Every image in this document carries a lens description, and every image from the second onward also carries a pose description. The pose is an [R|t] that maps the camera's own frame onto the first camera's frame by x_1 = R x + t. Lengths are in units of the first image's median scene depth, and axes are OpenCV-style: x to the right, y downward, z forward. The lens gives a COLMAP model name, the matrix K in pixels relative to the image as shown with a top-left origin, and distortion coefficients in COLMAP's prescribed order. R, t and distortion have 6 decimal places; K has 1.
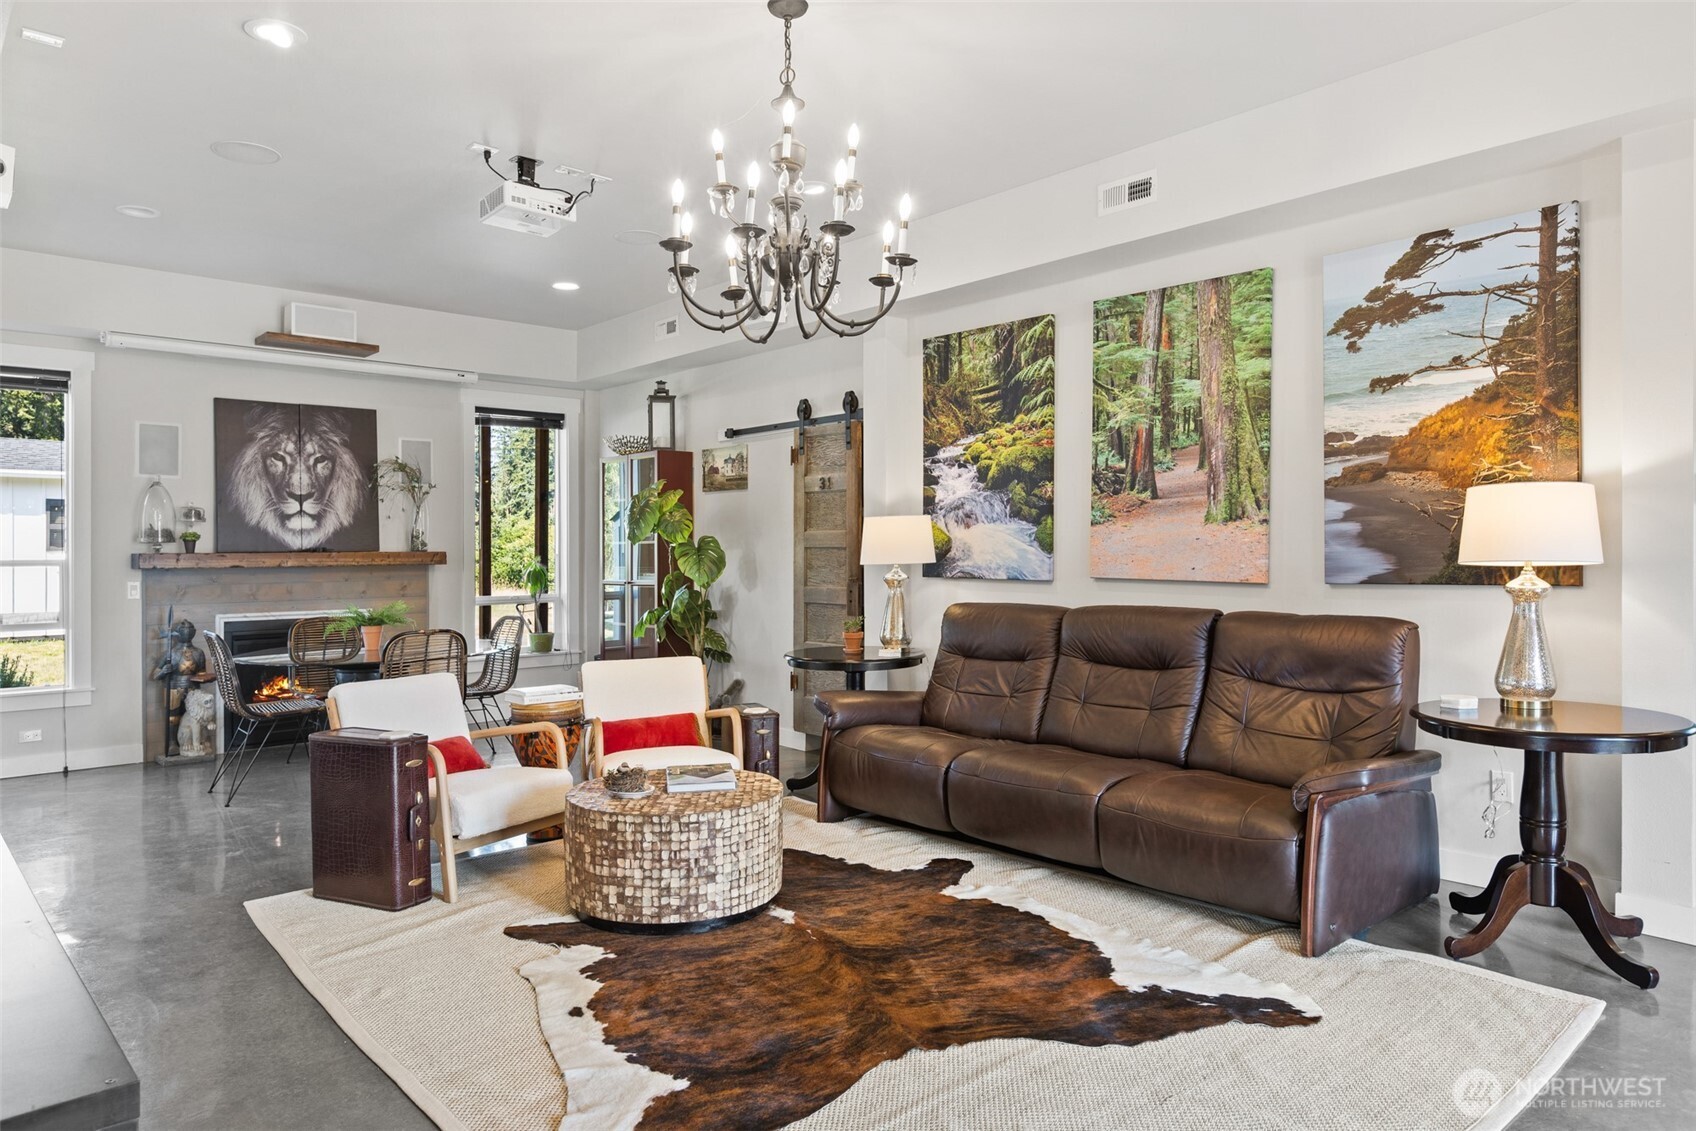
lens RADIAL K [[1056.0, 0, 839.6], [0, 1056.0, 559.4], [0, 0, 1]] dist [-0.010193, -0.003509]
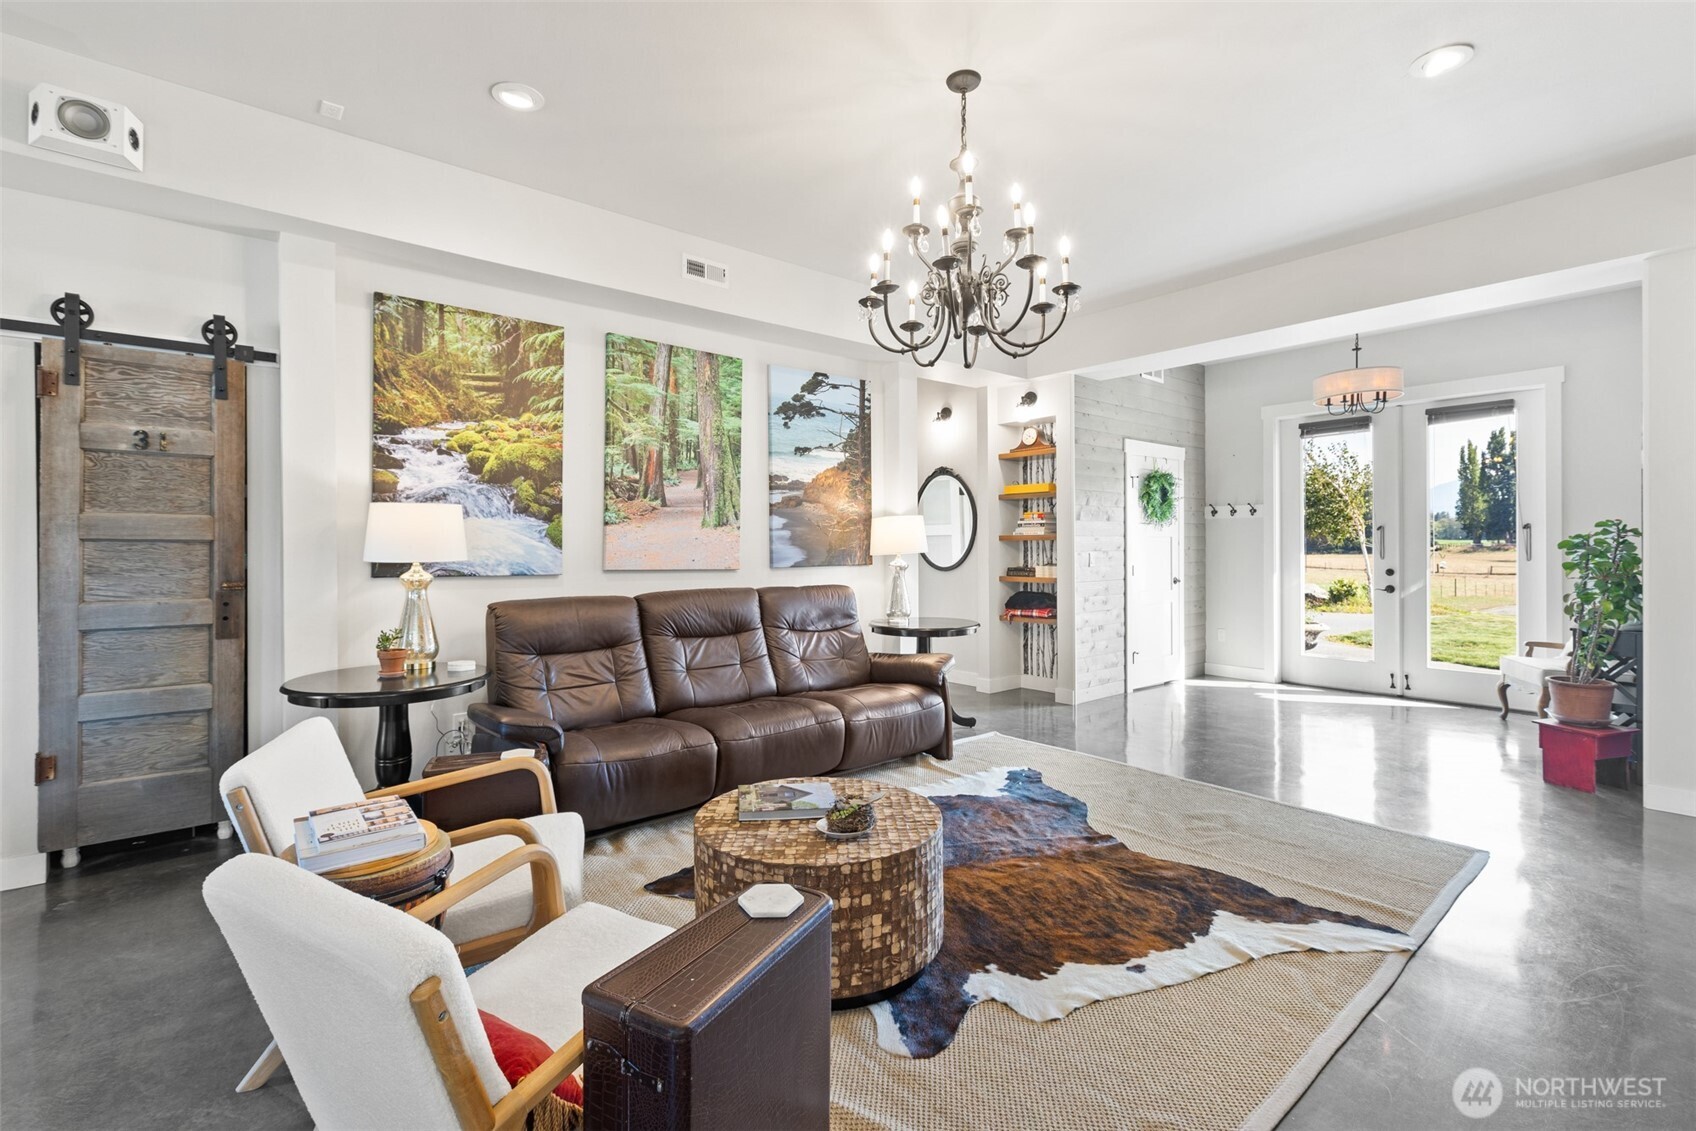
lens RADIAL K [[760.6, 0, 841.6], [0, 760.6, 551.0], [0, 0, 1]] dist [-0.000503, -0.000500]
pose [[0.040866, 0.003172, 0.999160, -0.622589], [0.011365, 0.999929, -0.003639, 0.002243], [-0.999100, 0.011504, 0.040827, 0.758007]]
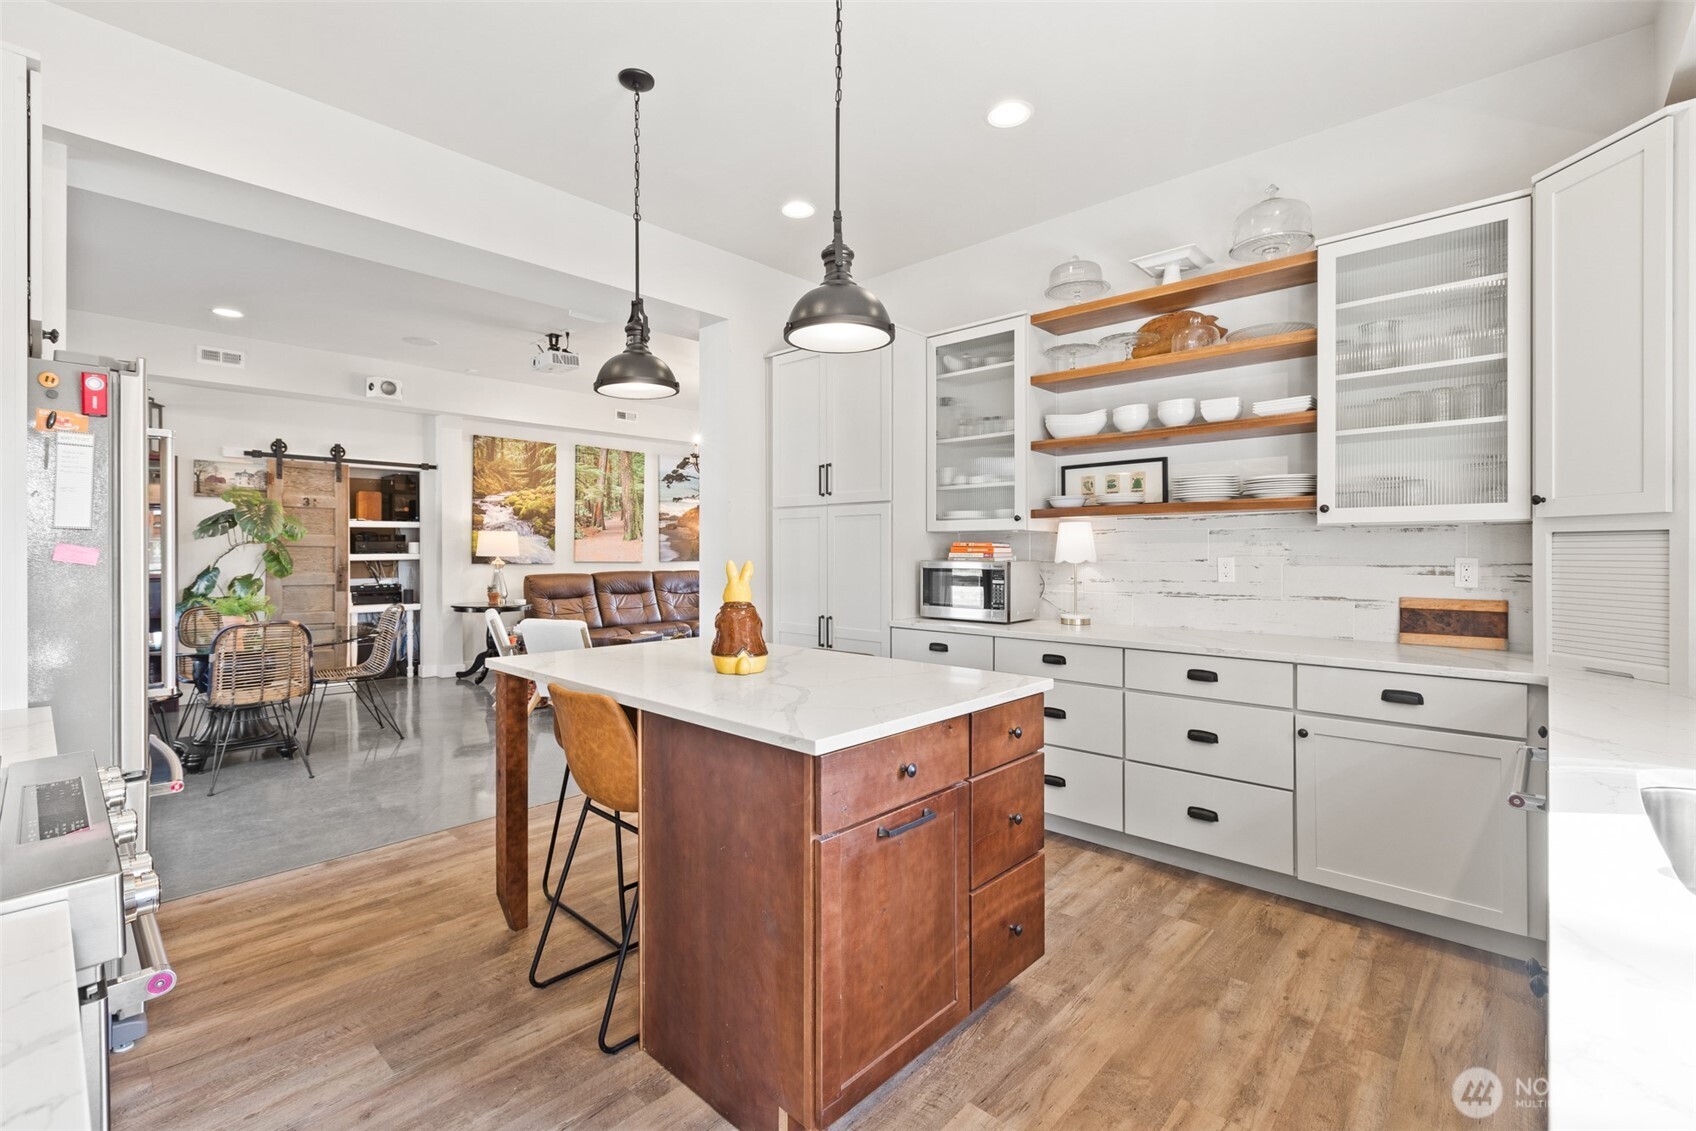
lens RADIAL K [[760.6, 0, 846.6], [0, 760.6, 556.9], [0, 0, 1]] dist [-0.000503, -0.000500]
pose [[-0.085695, -0.000707, 0.996321, -1.608659], [0.007381, 0.999972, 0.001345, 0.009558], [-0.996294, 0.007469, -0.085688, 0.581139]]
